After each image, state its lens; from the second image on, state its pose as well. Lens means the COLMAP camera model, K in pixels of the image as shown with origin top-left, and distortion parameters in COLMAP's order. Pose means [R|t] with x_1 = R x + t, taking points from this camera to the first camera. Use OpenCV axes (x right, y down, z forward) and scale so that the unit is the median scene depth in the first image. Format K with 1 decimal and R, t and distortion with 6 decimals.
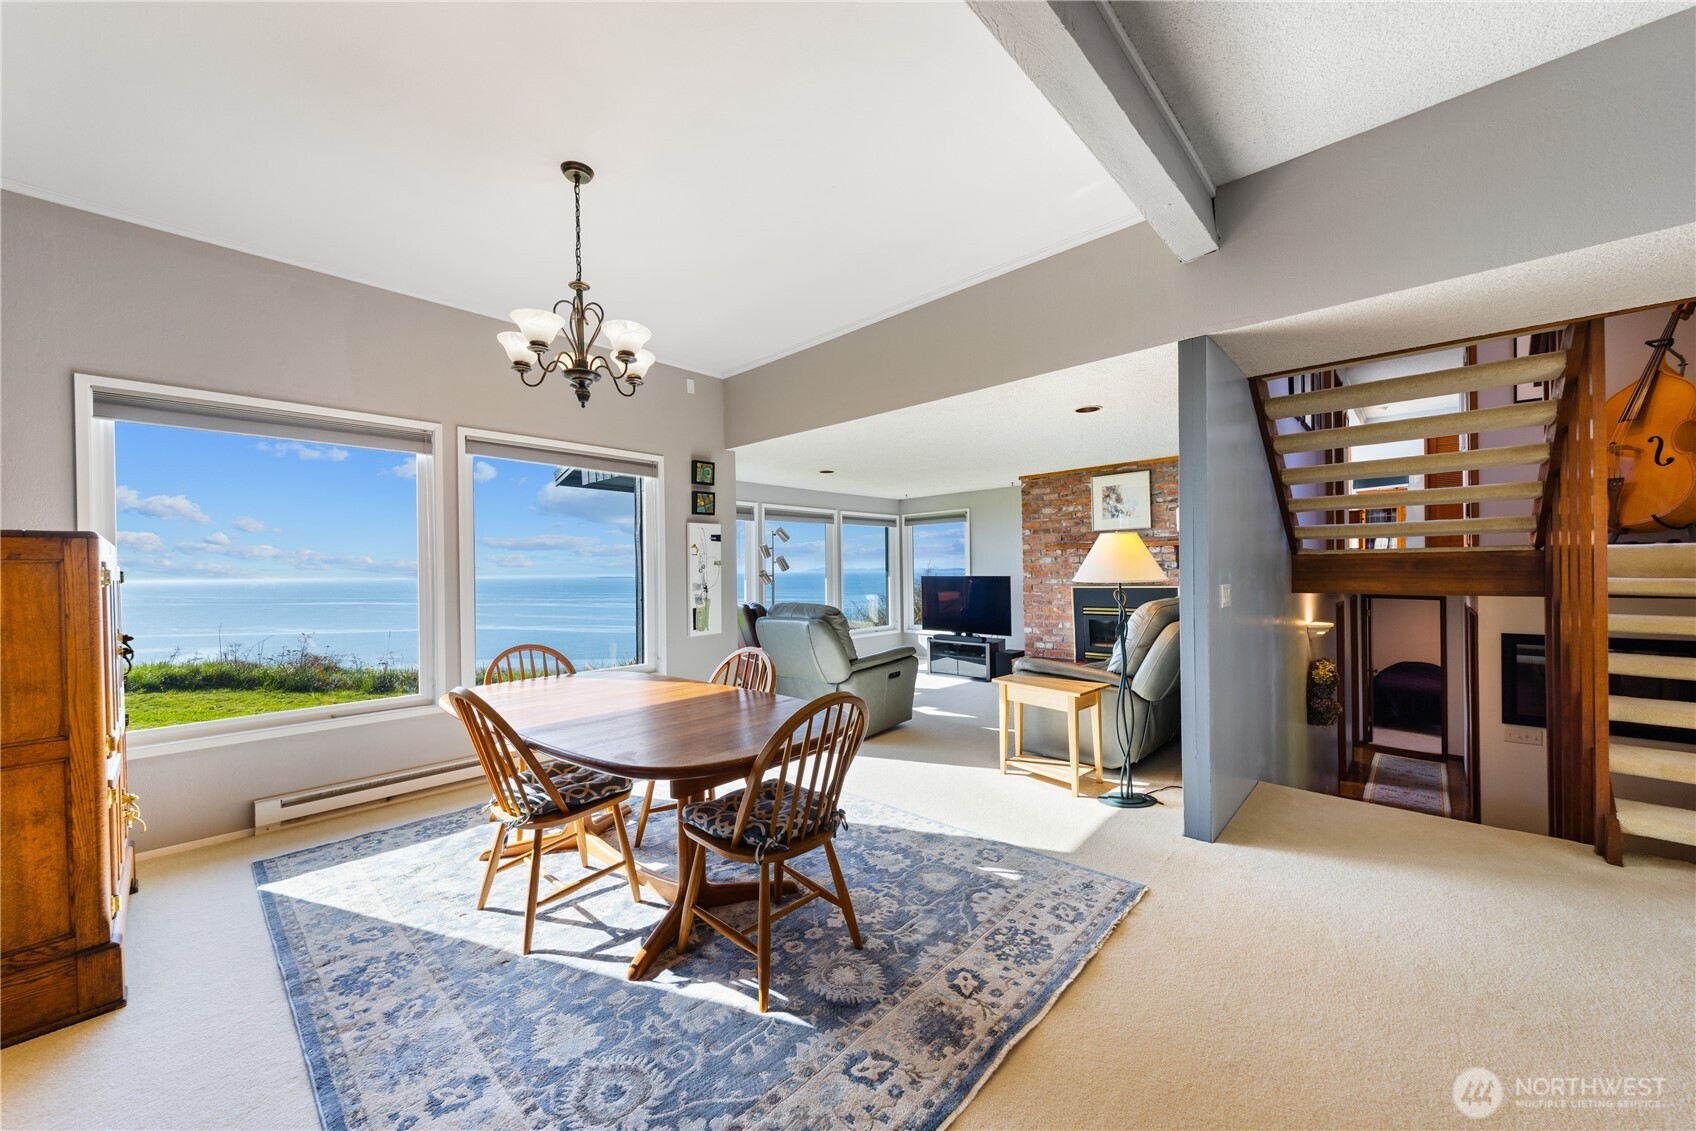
lens RADIAL K [[624.9, 0, 849.1], [0, 624.9, 568.3], [0, 0, 1]] dist [-0.003237, -0.000933]
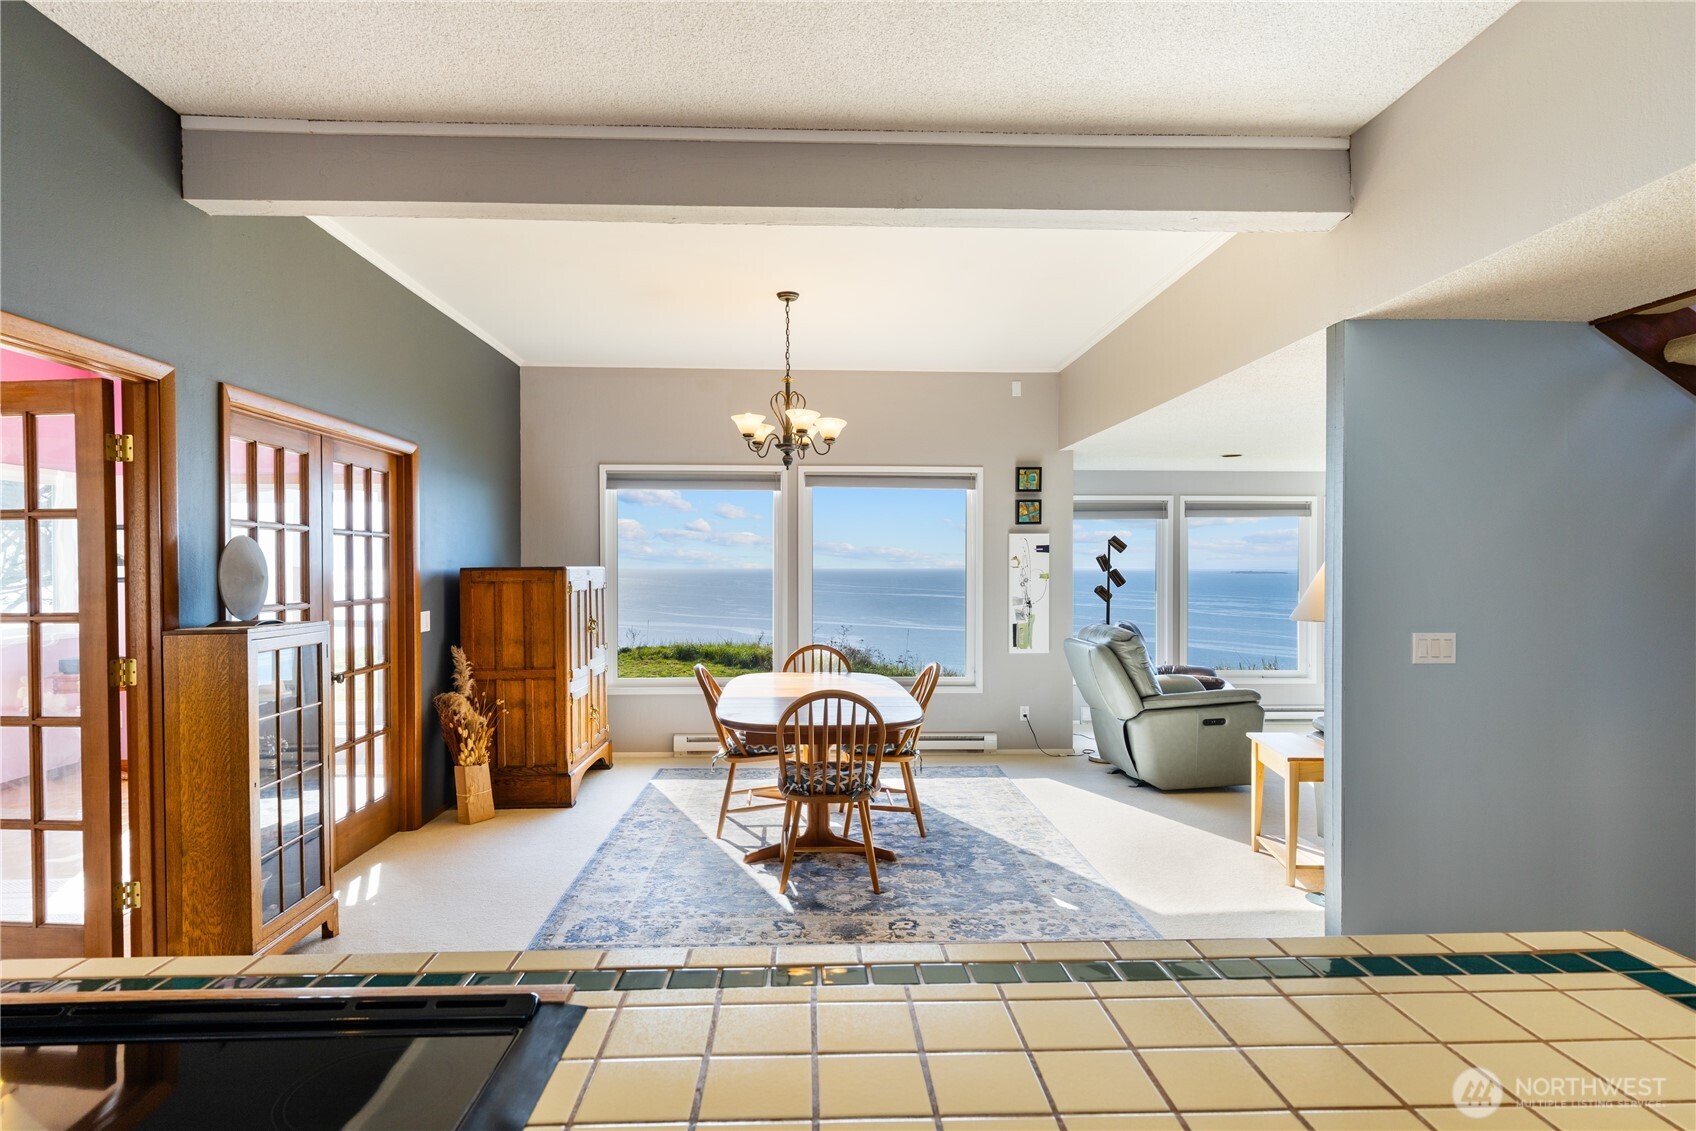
lens RADIAL K [[922.9, 0, 847.1], [0, 922.9, 561.8], [0, 0, 1]] dist [0.006407, 0.000130]
pose [[0.702834, 0.013321, -0.711230, 0.587557], [-0.008522, 0.999911, 0.010307, -0.043741], [0.711303, -0.001183, 0.702884, -0.170576]]
